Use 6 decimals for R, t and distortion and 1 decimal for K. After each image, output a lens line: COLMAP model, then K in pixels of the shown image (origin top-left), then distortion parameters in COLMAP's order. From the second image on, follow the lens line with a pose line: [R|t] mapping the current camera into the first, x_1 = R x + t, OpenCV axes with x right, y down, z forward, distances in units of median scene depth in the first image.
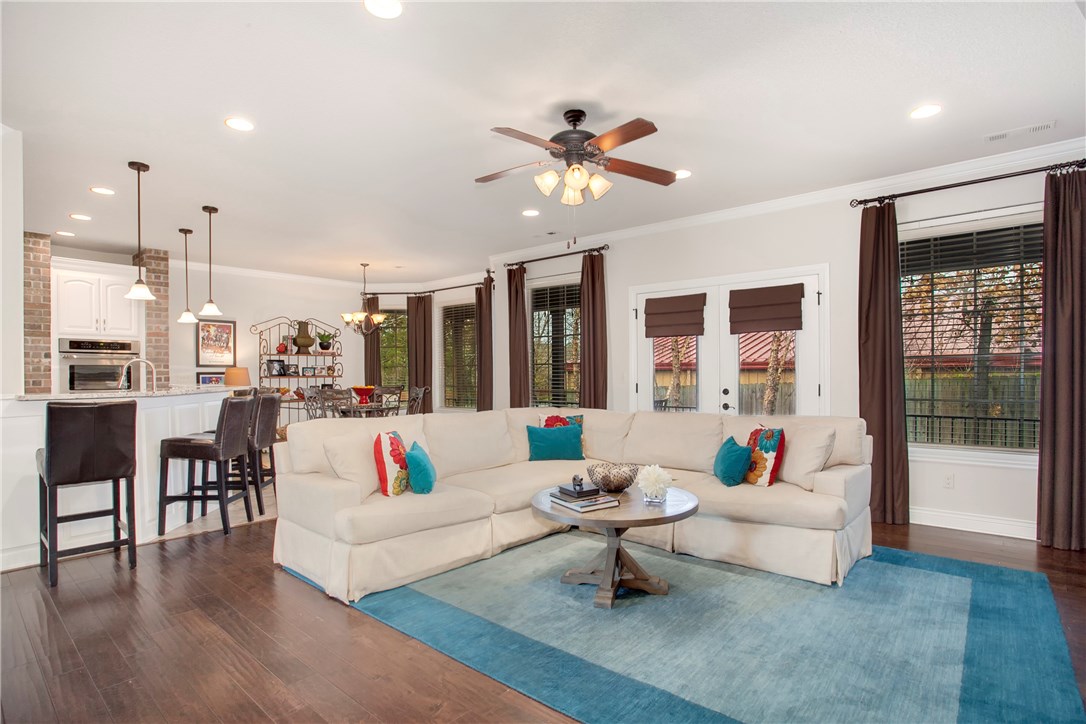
lens RADIAL K [[560.1, 0, 547.8], [0, 560.1, 373.1], [0, 0, 1]] dist [-0.013706, 0.002945]
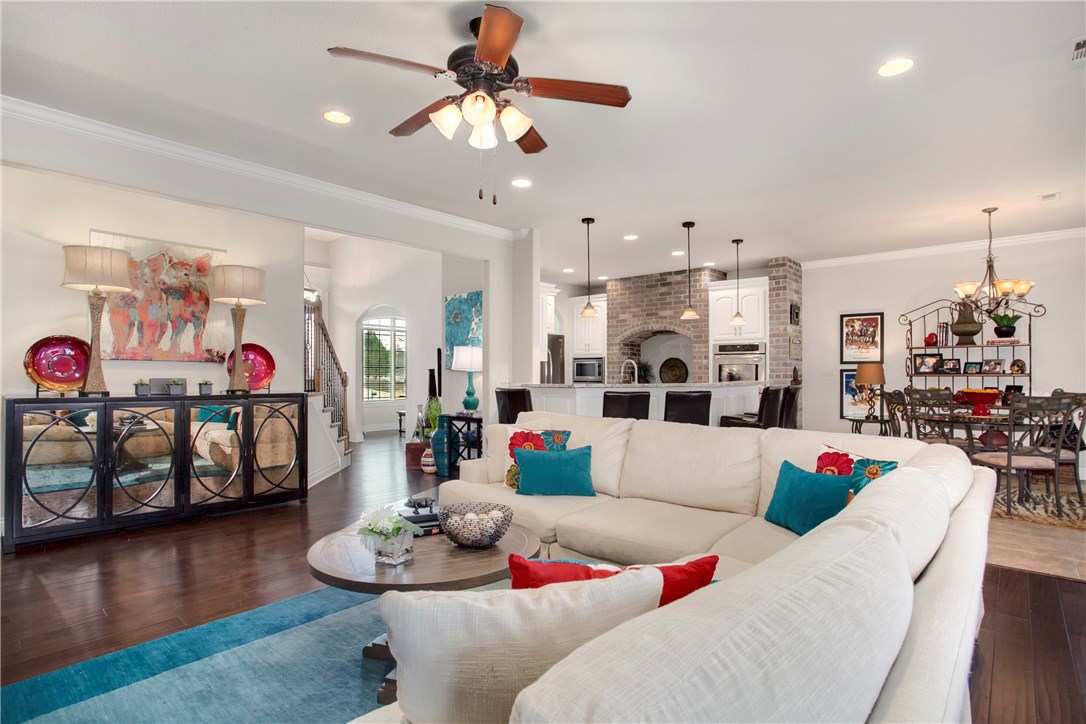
lens RADIAL K [[560.1, 0, 548.6], [0, 560.1, 371.7], [0, 0, 1]] dist [-0.013706, 0.002945]
pose [[0.017087, 0.002206, -0.999852, 0.312880], [0.000593, 0.999997, 0.002216, -0.000049], [0.999854, -0.000631, 0.017085, 0.424964]]
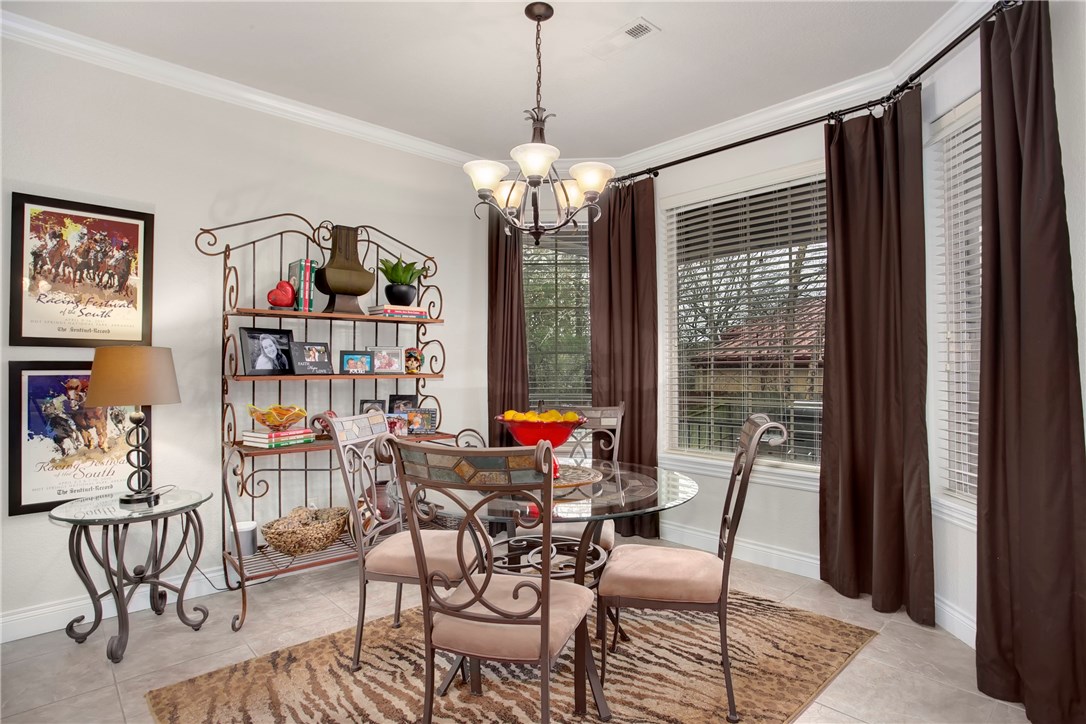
lens RADIAL K [[560.1, 0, 541.3], [0, 560.1, 356.0], [0, 0, 1]] dist [-0.013706, 0.002945]
pose [[0.992242, 0.012733, -0.123667, -0.264735], [-0.013727, 0.999880, -0.007190, -0.006154], [0.123560, 0.008831, 0.992298, 0.657083]]
